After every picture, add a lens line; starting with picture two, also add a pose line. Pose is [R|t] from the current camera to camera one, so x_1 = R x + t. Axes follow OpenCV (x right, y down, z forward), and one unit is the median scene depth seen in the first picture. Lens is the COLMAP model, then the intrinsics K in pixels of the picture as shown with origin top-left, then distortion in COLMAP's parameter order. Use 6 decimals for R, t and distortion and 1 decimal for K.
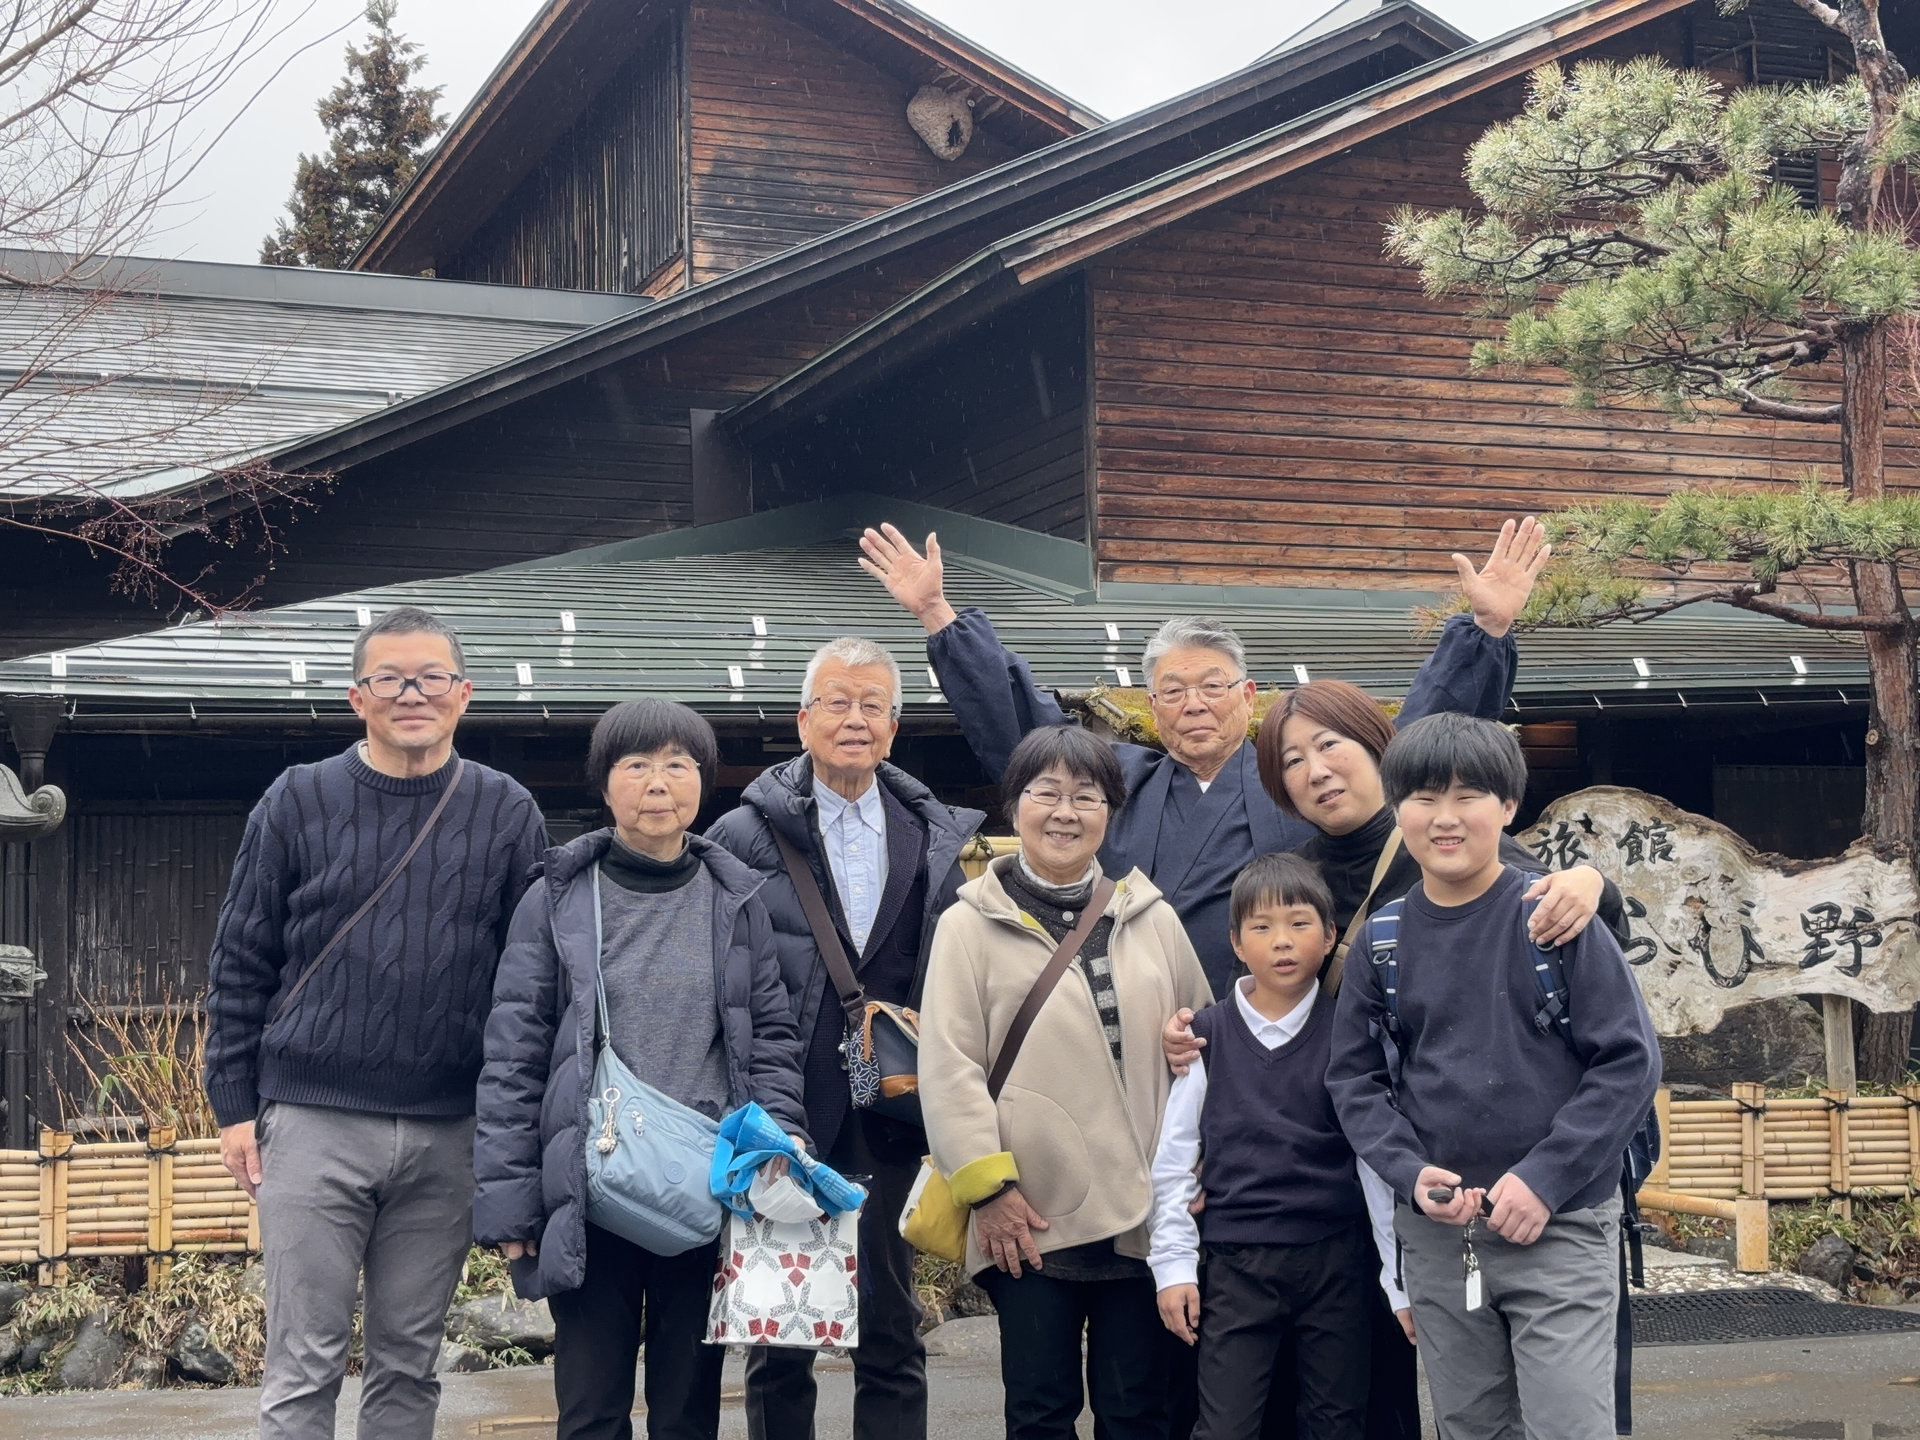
lens RADIAL K [[2963.8, 0, 960.0], [0, 2963.8, 720.0], [0, 0, 1]] dist [0.420075, -2.608800]
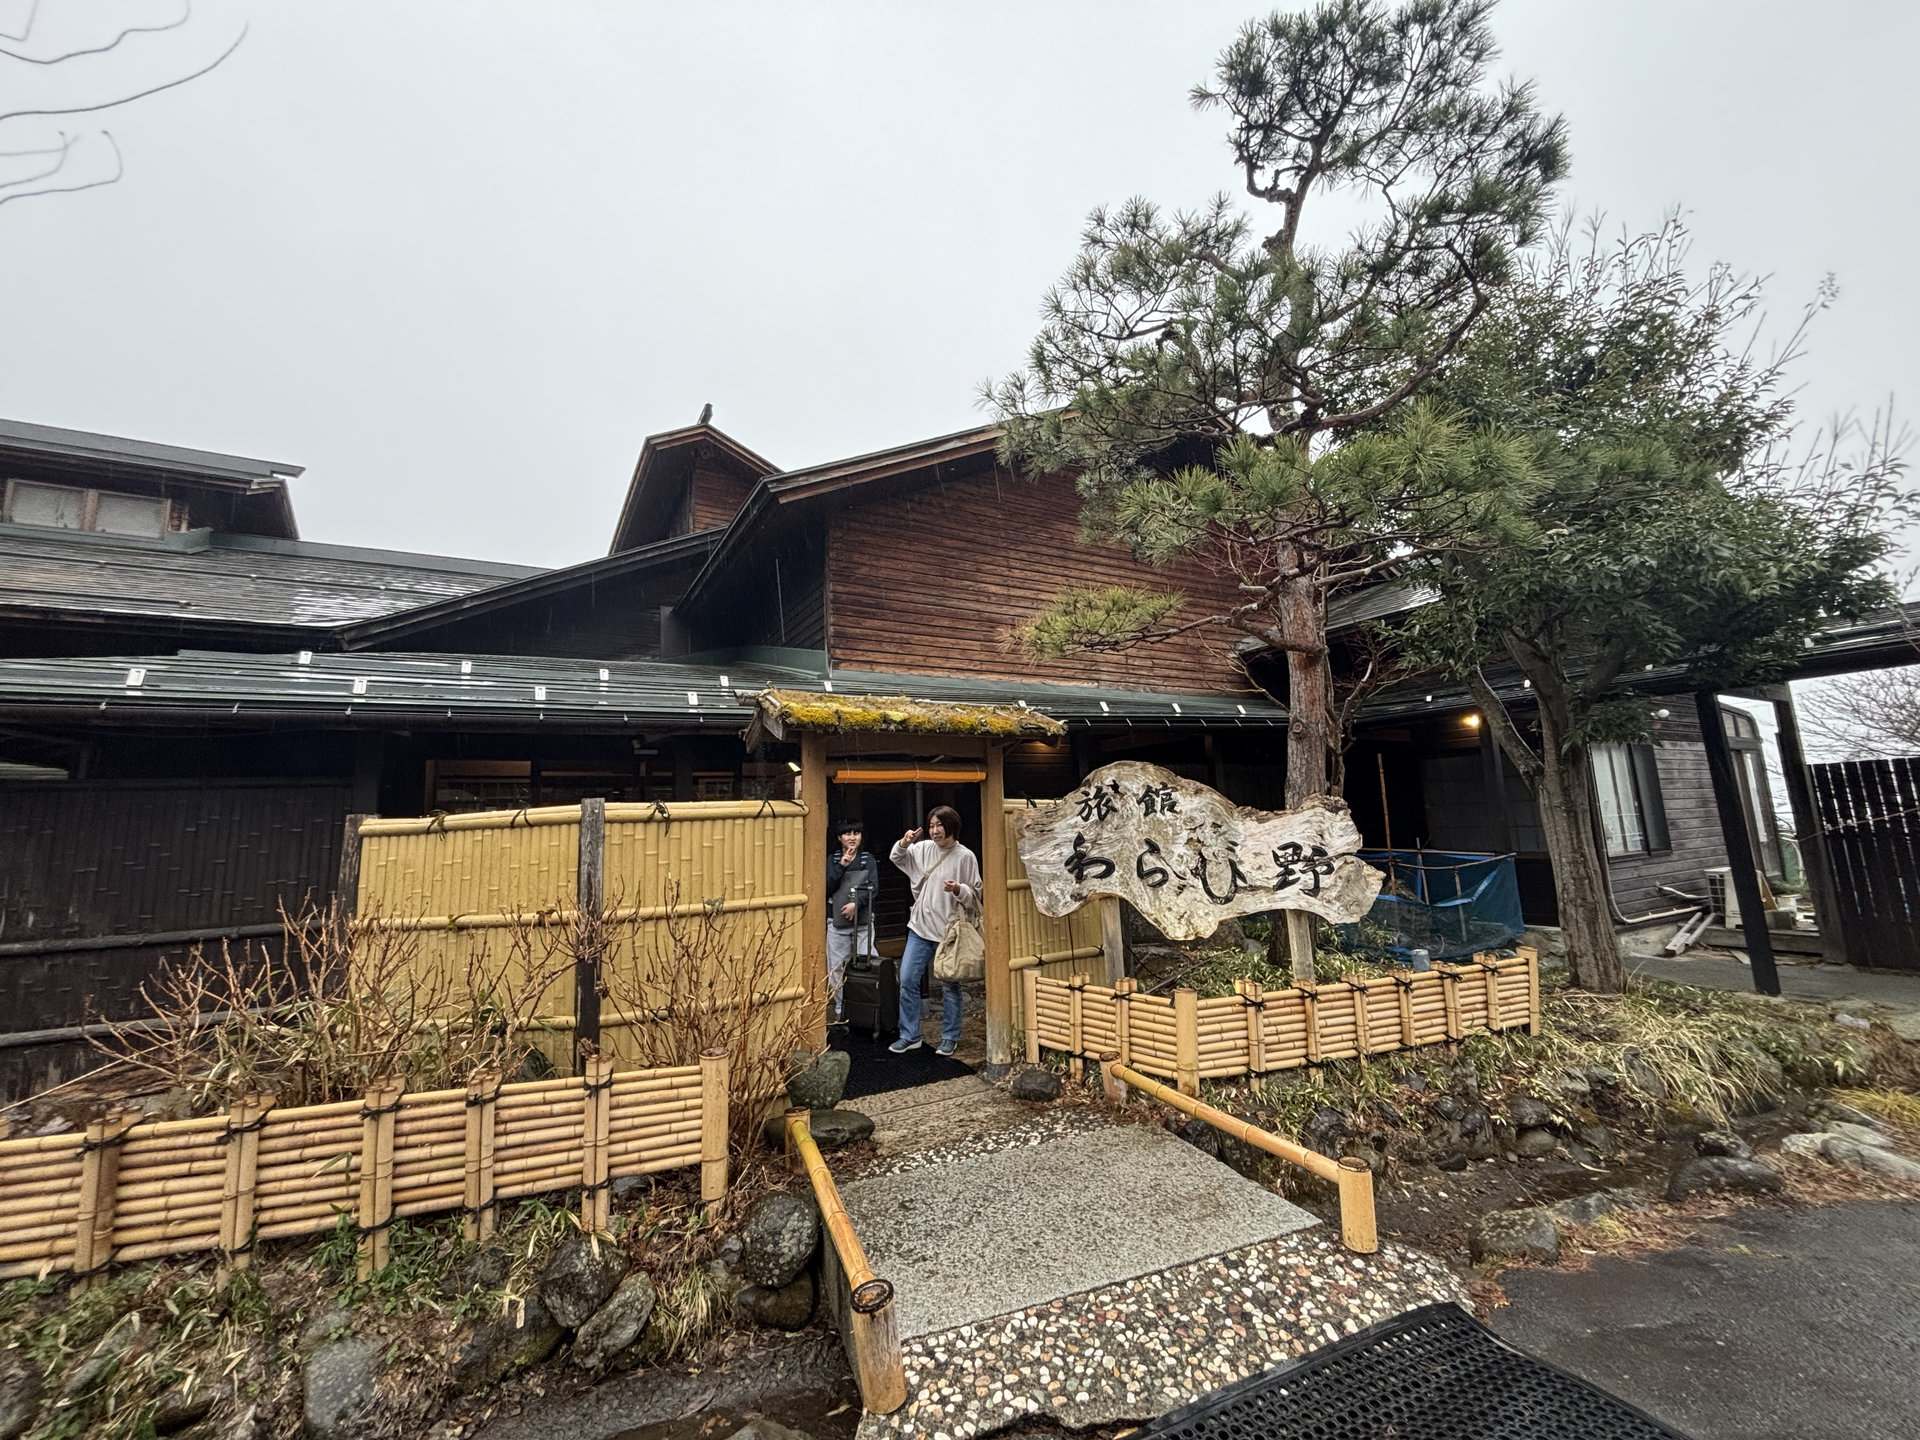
lens RADIAL K [[770.8, 0, 960.0], [0, 770.8, 720.0], [0, 0, 1]] dist [0.017184, -0.000106]
pose [[0.991372, 0.003079, 0.131045, 0.088117], [0.004705, 0.998244, -0.059047, 0.024358], [-0.130997, 0.059154, 0.989616, 0.655676]]
